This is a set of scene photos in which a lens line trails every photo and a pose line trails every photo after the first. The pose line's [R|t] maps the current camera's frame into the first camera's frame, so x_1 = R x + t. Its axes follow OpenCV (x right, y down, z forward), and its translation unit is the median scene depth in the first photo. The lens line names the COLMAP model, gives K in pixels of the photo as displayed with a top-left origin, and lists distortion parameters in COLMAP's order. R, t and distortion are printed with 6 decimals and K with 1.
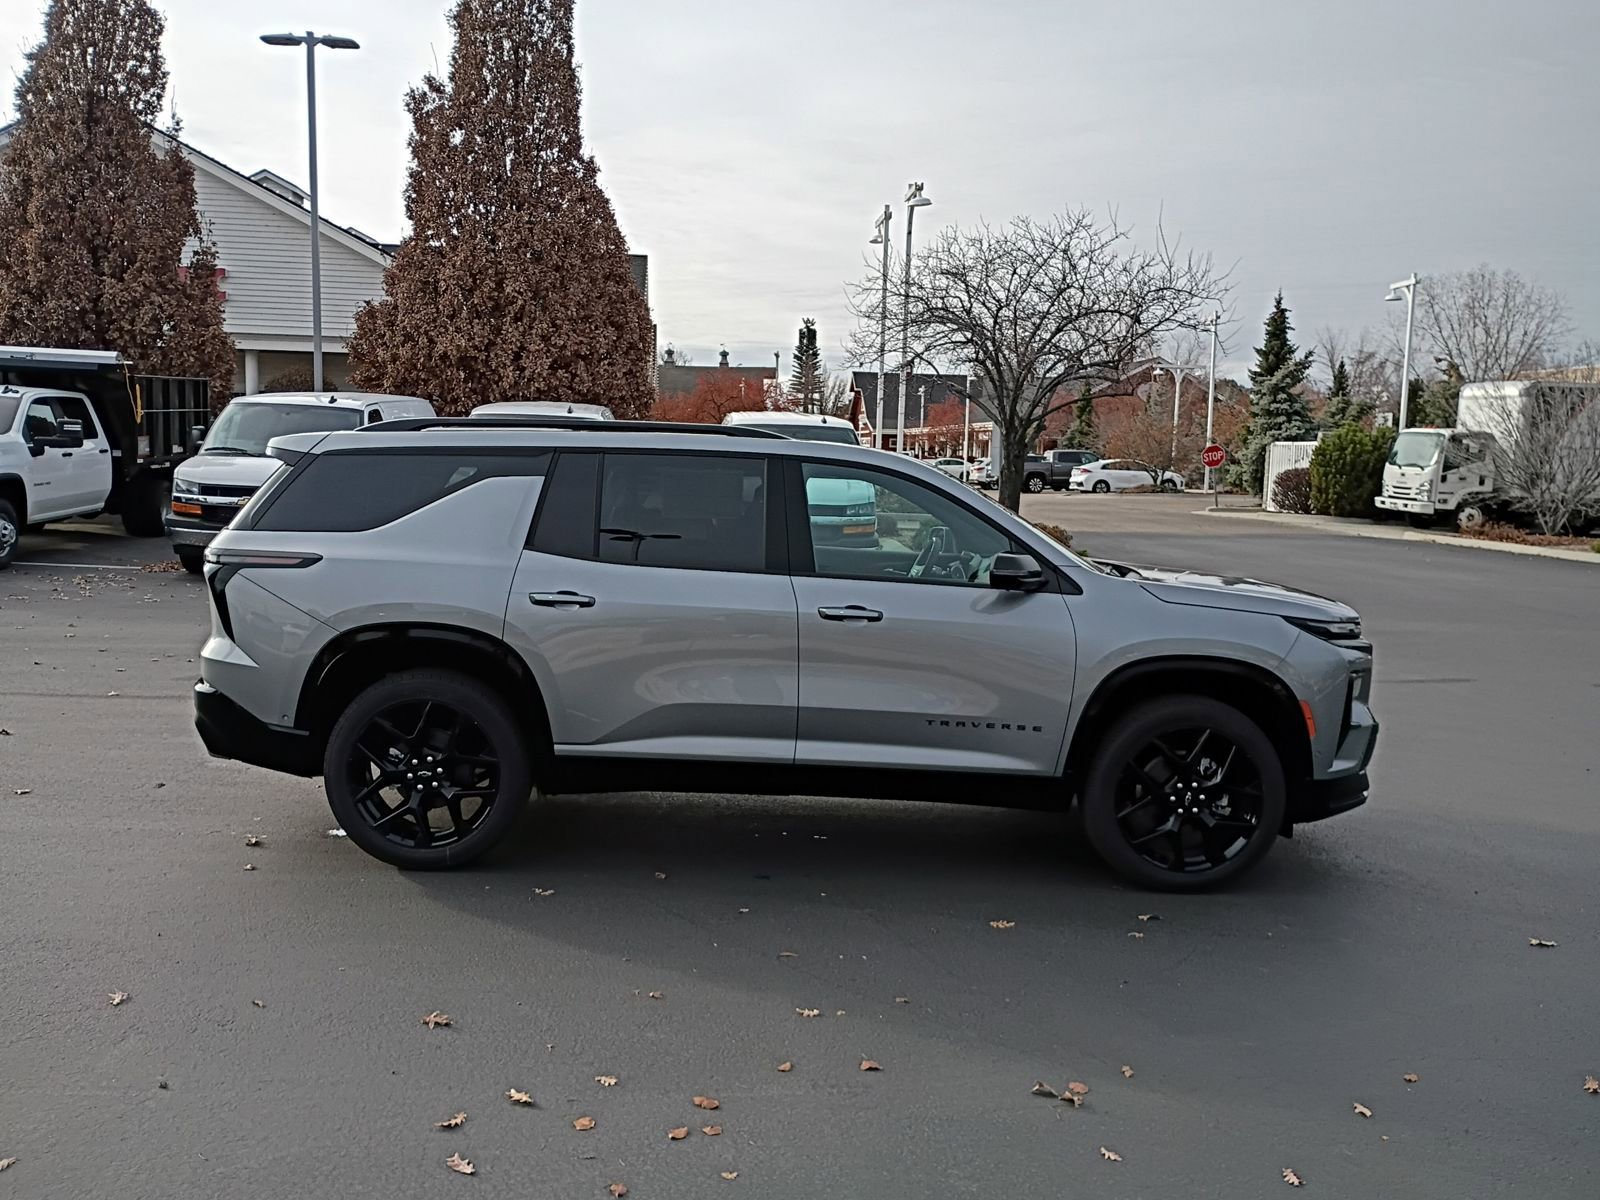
lens RADIAL K [[1341.7, 0, 800.0], [0, 1341.7, 600.0], [0, 0, 1]] dist [0.059061, -0.073694]
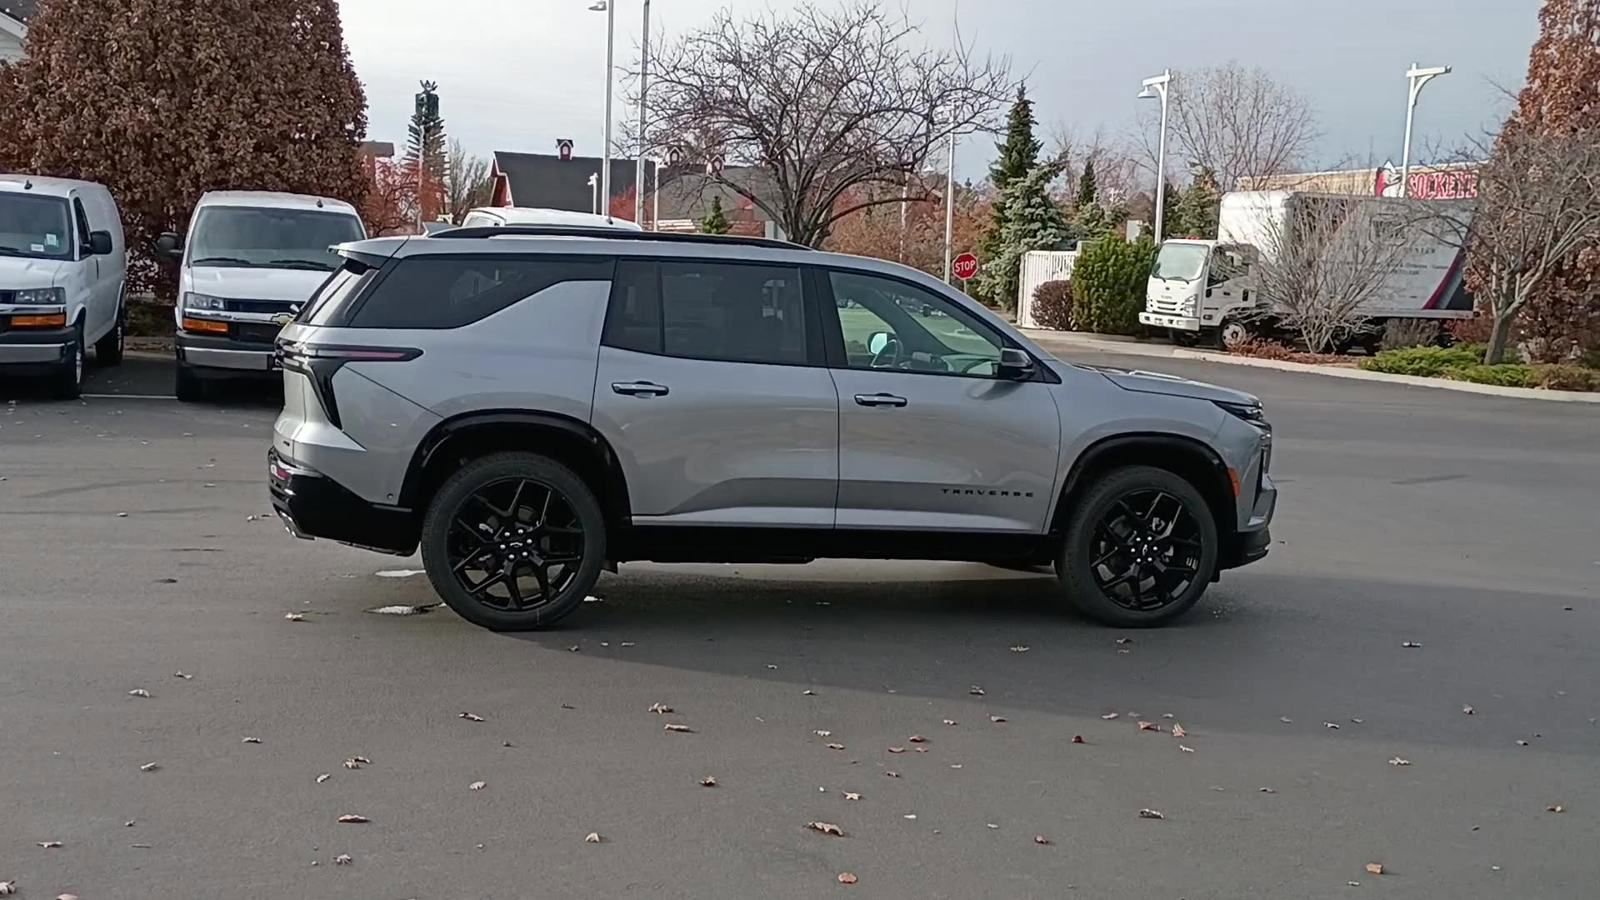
lens RADIAL K [[1711.4, 0, 800.0], [0, 1711.4, 450.0], [0, 0, 1]] dist [0.046026, 0.009868]
pose [[0.972455, -0.012836, 0.232738, -0.087771], [0.011922, 0.999915, 0.005334, 0.010445], [-0.232786, -0.002412, 0.972525, -0.102083]]
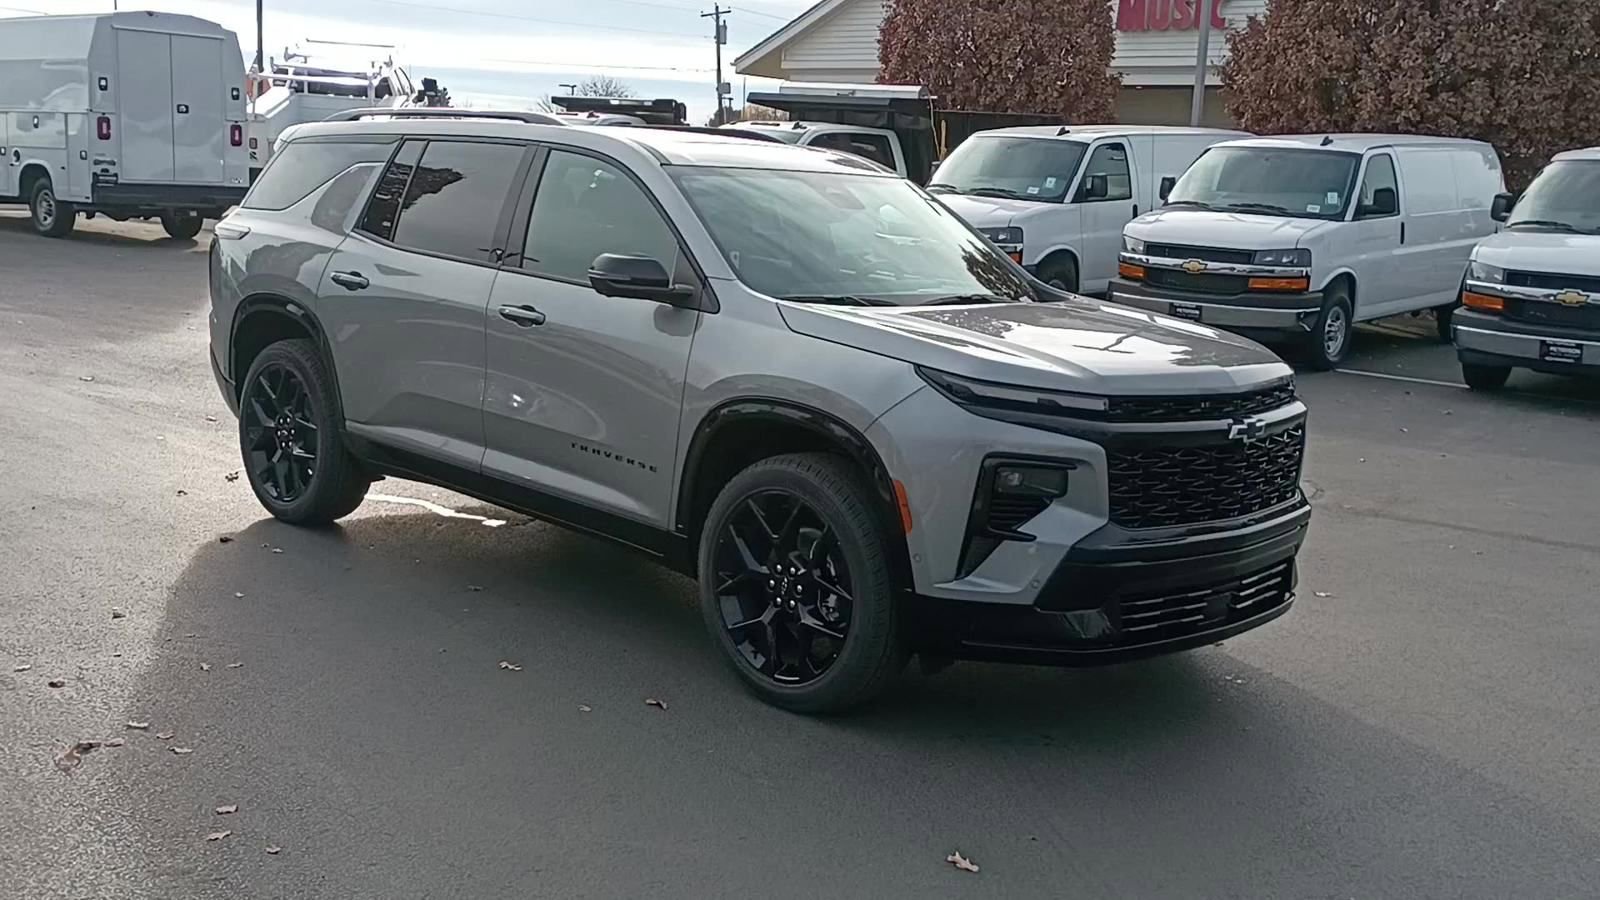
lens RADIAL K [[1734.1, 0, 795.7], [0, 1734.1, 370.1], [0, 0, 1]] dist [0.051923, -0.006240]
pose [[0.687016, 0.089313, -0.721132, 0.234244], [-0.109485, 0.993811, 0.018779, 0.001361], [0.718346, 0.066052, 0.692543, 0.073436]]
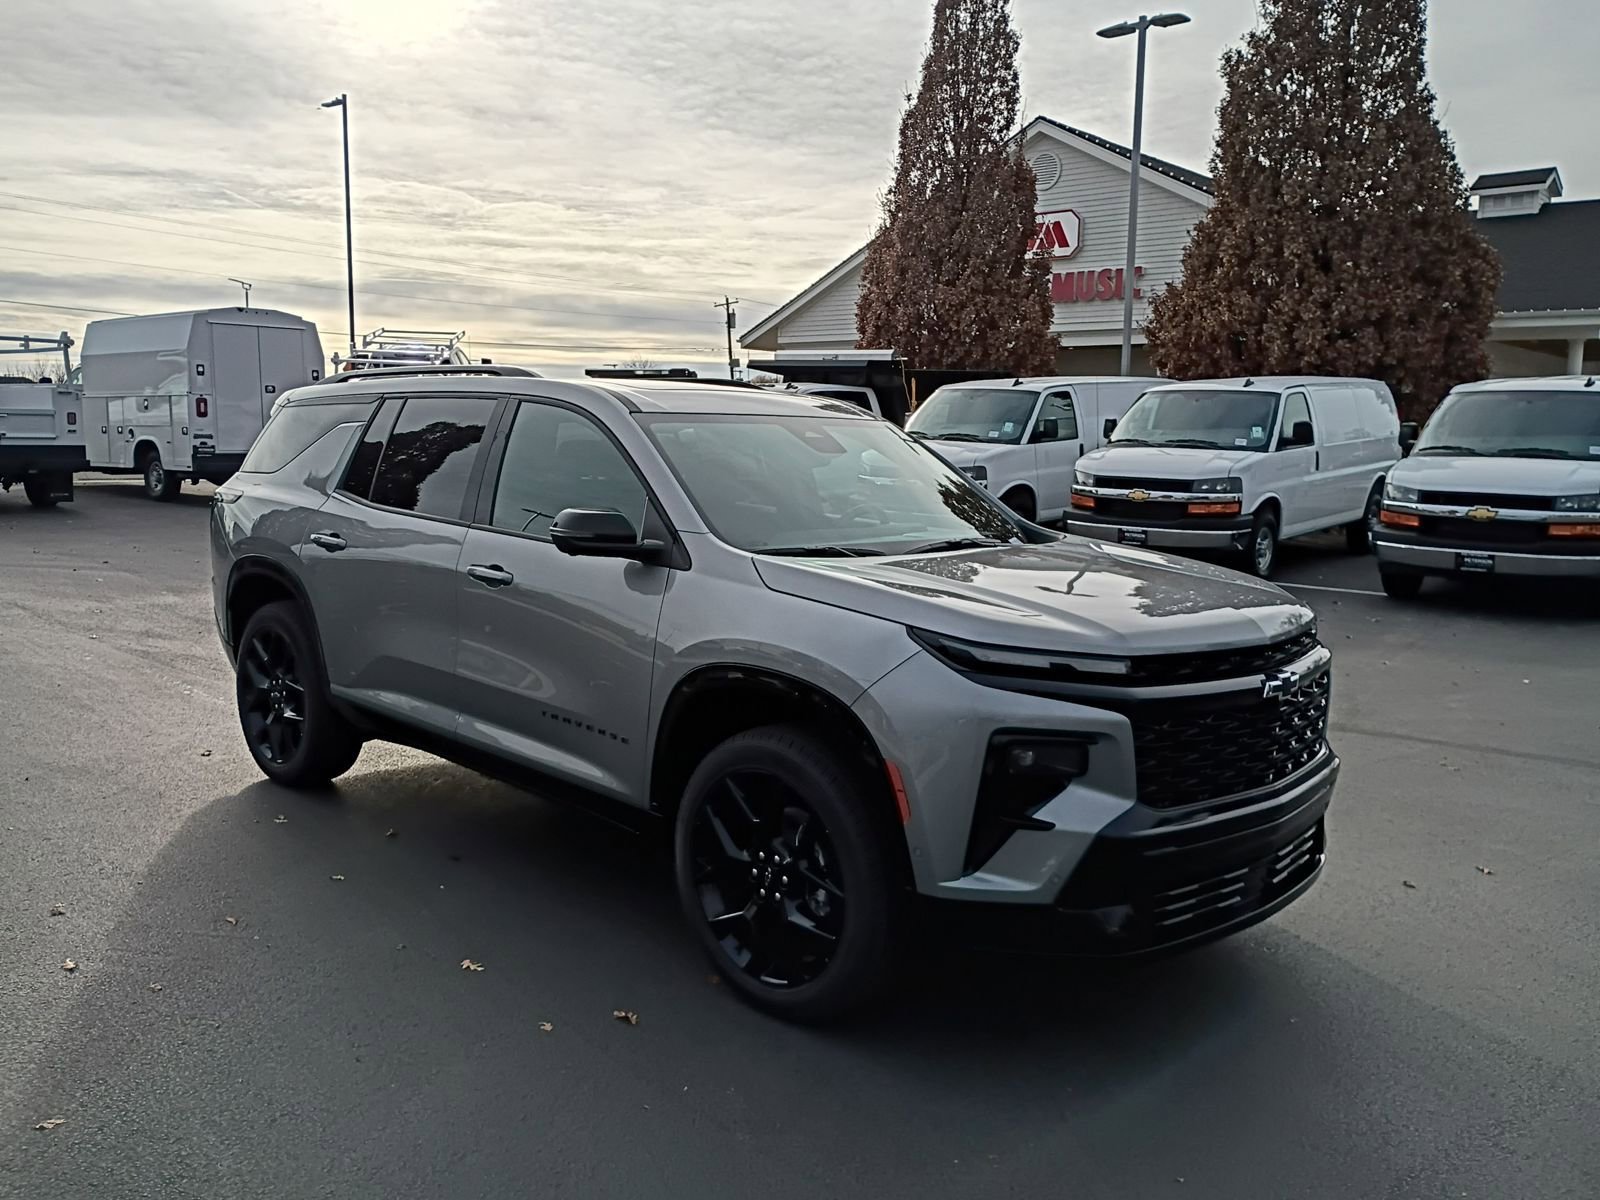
lens RADIAL K [[1341.7, 0, 800.0], [0, 1341.7, 600.0], [0, 0, 1]] dist [0.059061, -0.073694]
pose [[0.689084, 0.076415, -0.720641, 0.184250], [-0.077369, 0.996499, 0.031686, -0.003772], [0.720540, 0.033921, 0.692583, 0.125368]]
